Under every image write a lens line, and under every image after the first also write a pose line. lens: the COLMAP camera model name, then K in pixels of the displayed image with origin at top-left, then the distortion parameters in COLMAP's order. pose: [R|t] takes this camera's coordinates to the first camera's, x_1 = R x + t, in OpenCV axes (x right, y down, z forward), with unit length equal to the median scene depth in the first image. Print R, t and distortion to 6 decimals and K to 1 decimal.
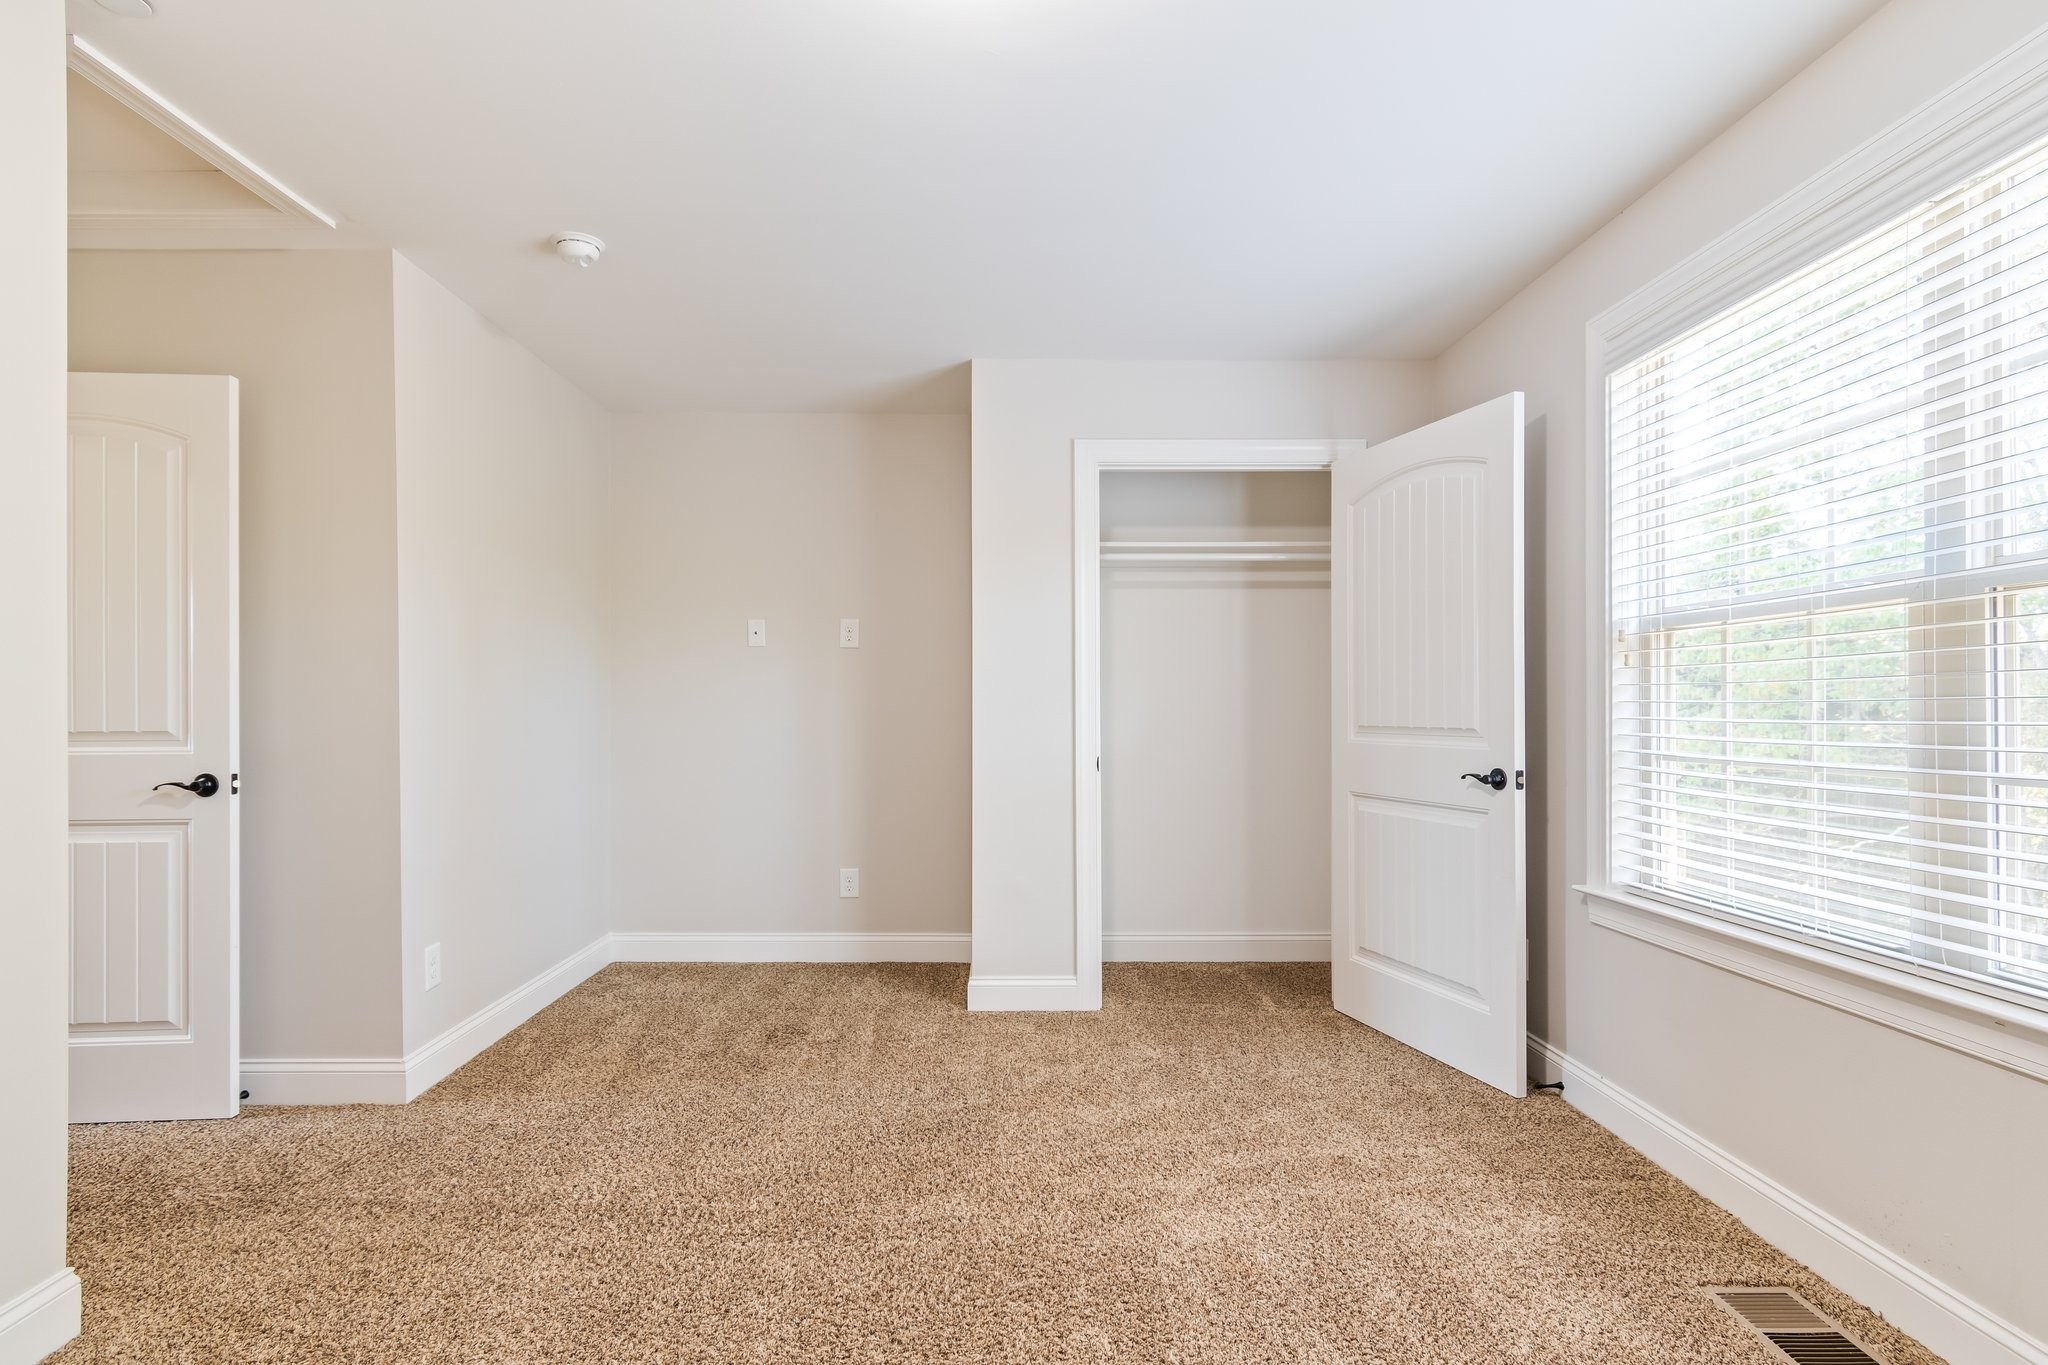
lens RADIAL K [[1027.0, 0, 1015.6], [0, 1027.0, 709.7], [0, 0, 1]] dist [0.002868, -0.006139]
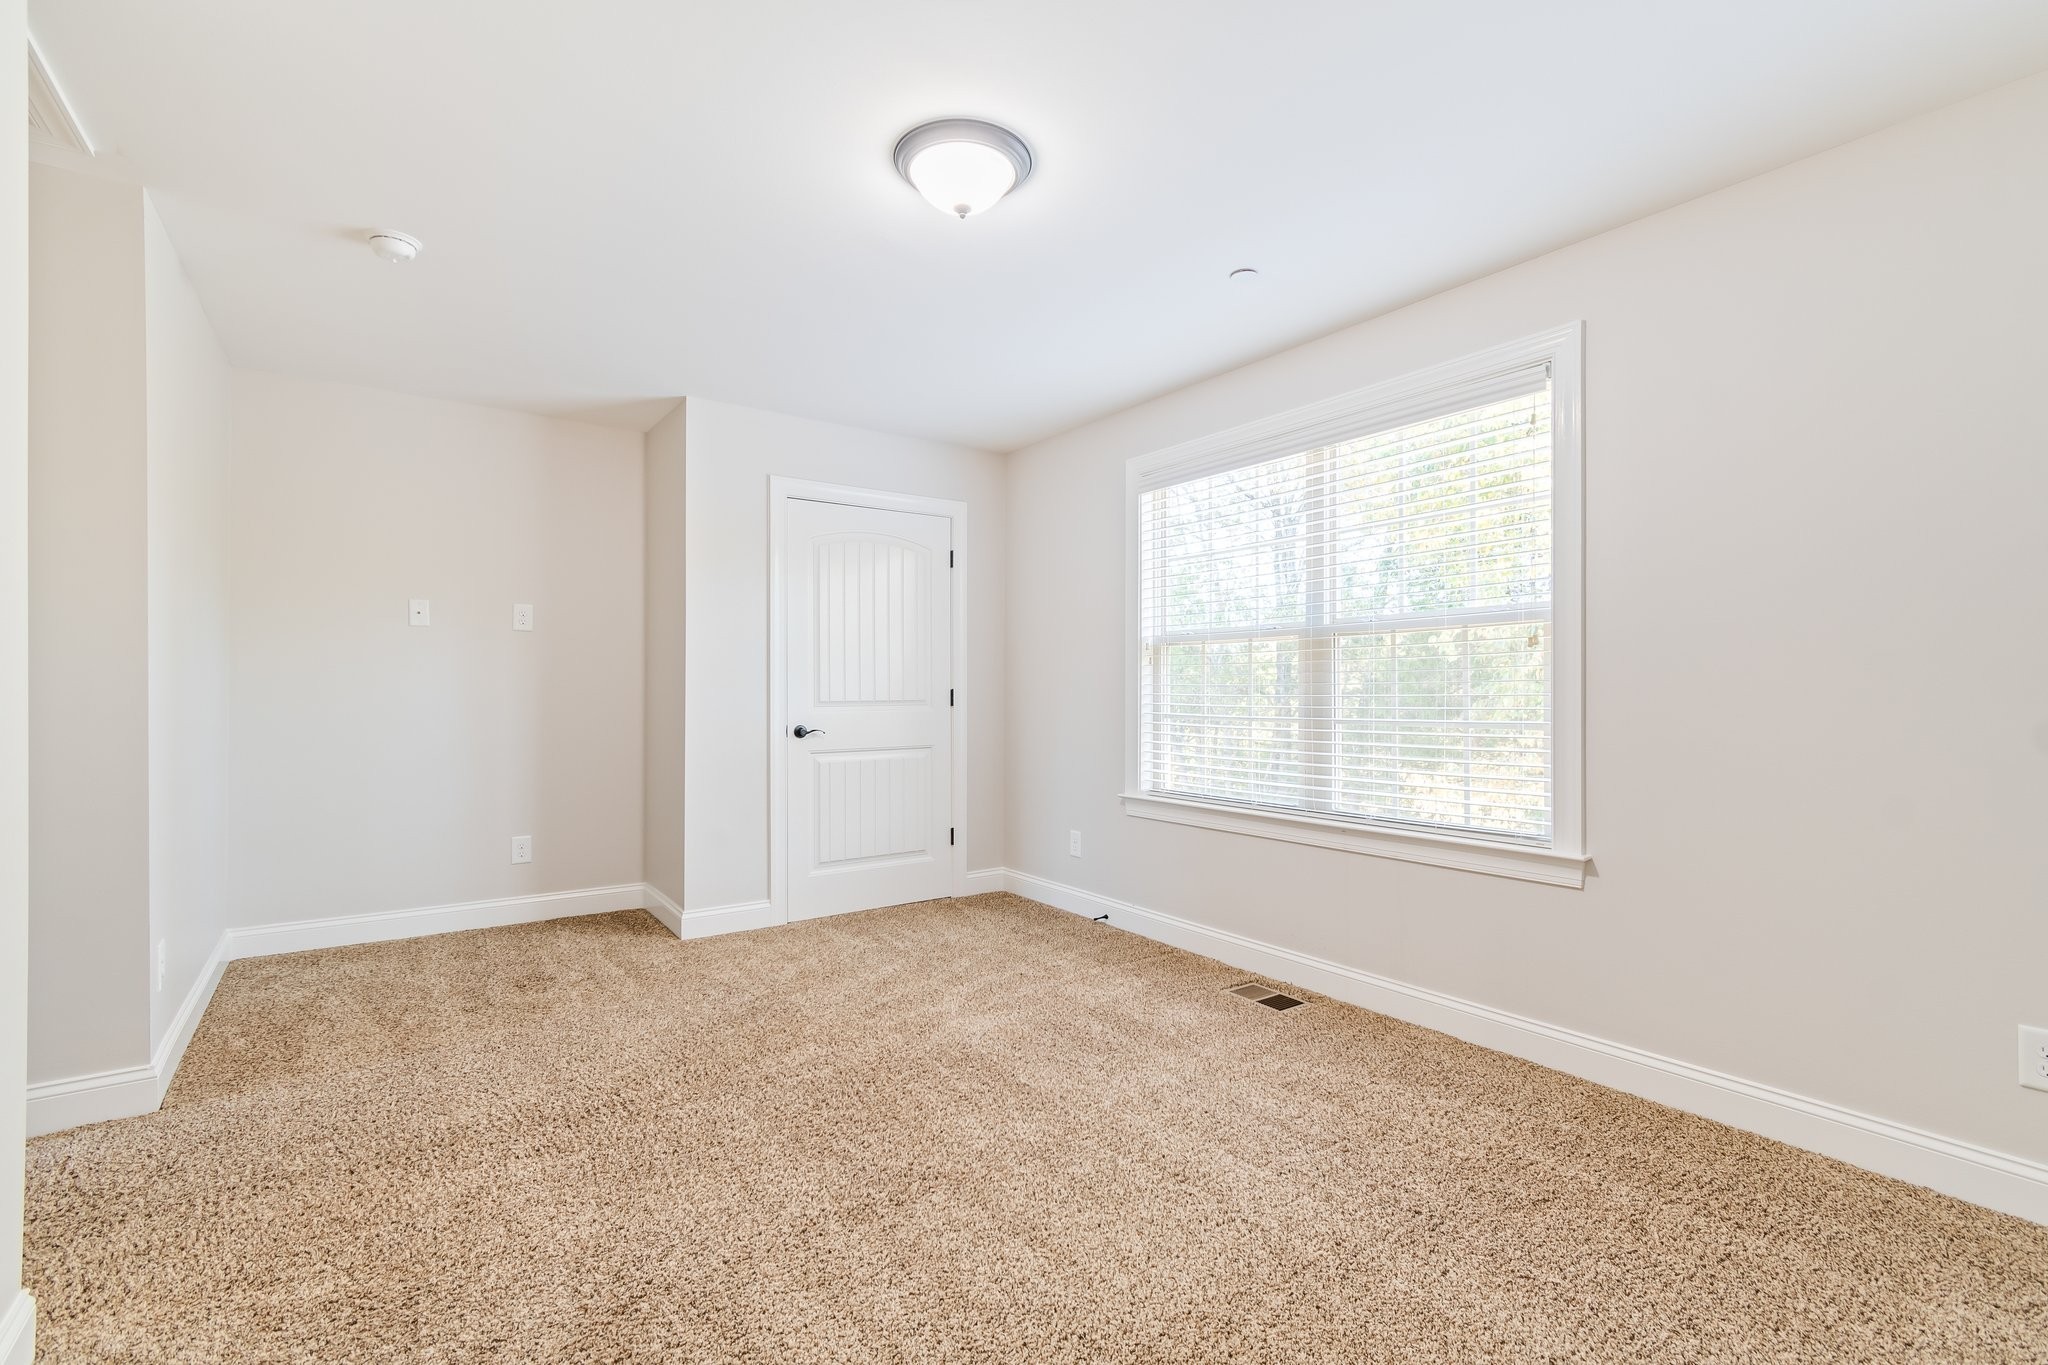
lens RADIAL K [[905.4, 0, 1022.6], [0, 905.4, 685.5], [0, 0, 1]] dist [0.000736, -0.001060]
pose [[0.817604, 0.004932, 0.575760, -0.428384], [-0.001575, 0.999979, -0.006329, 0.003439], [-0.575779, 0.004268, 0.817594, -0.118516]]
